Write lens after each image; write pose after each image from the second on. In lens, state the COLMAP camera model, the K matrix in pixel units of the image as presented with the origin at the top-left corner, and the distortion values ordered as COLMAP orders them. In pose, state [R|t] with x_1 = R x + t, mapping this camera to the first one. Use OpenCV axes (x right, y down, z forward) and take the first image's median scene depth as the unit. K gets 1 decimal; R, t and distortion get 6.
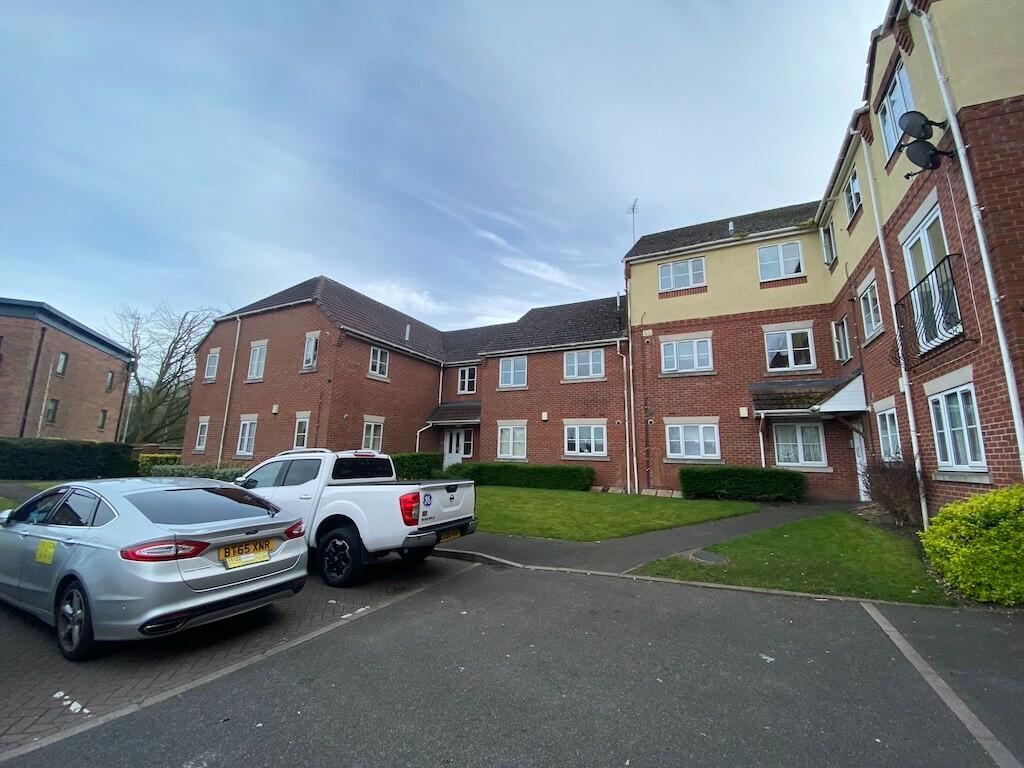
lens RADIAL K [[415.6, 0, 518.9], [0, 415.6, 385.2], [0, 0, 1]] dist [0.010615, -0.019798]
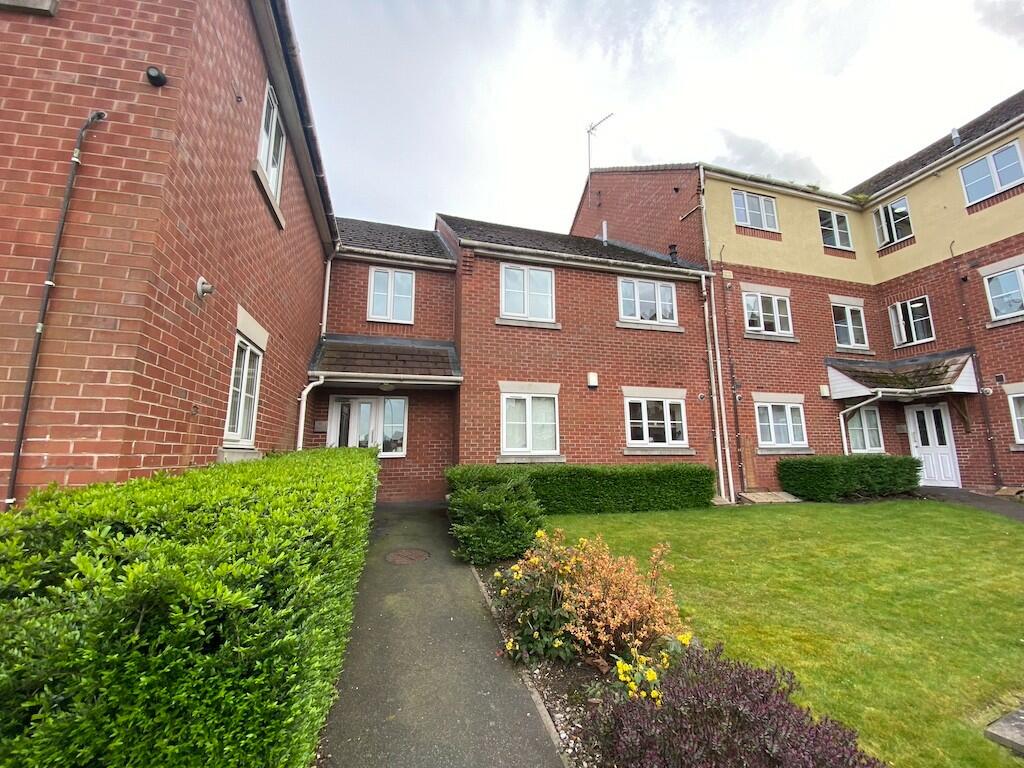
lens RADIAL K [[415.6, 0, 518.9], [0, 415.6, 385.2], [0, 0, 1]] dist [0.010615, -0.019798]
pose [[0.740432, 0.083019, 0.666984, -0.407226], [-0.089426, 0.995688, -0.024658, 0.110724], [-0.666155, -0.041388, 0.744664, 0.676002]]
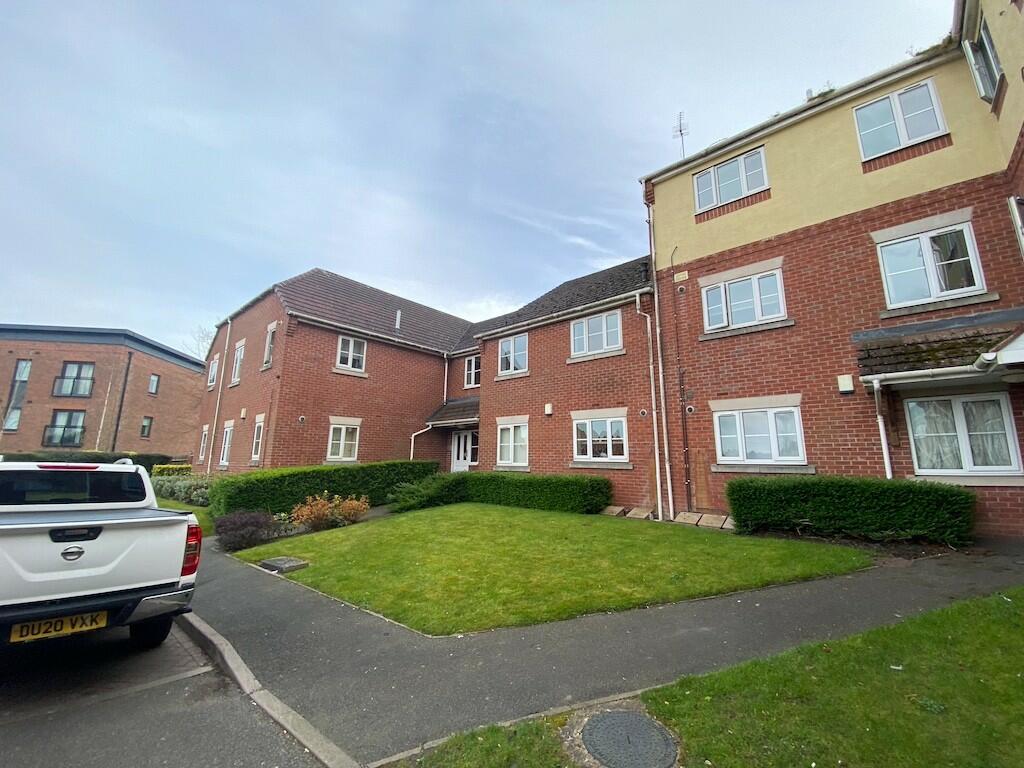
lens RADIAL K [[415.6, 0, 518.9], [0, 415.6, 385.2], [0, 0, 1]] dist [0.010615, -0.019798]
pose [[0.965503, -0.058006, -0.253848, 0.211284], [0.054210, 0.998289, -0.021930, 0.047445], [0.254686, 0.007413, 0.966995, 0.277982]]
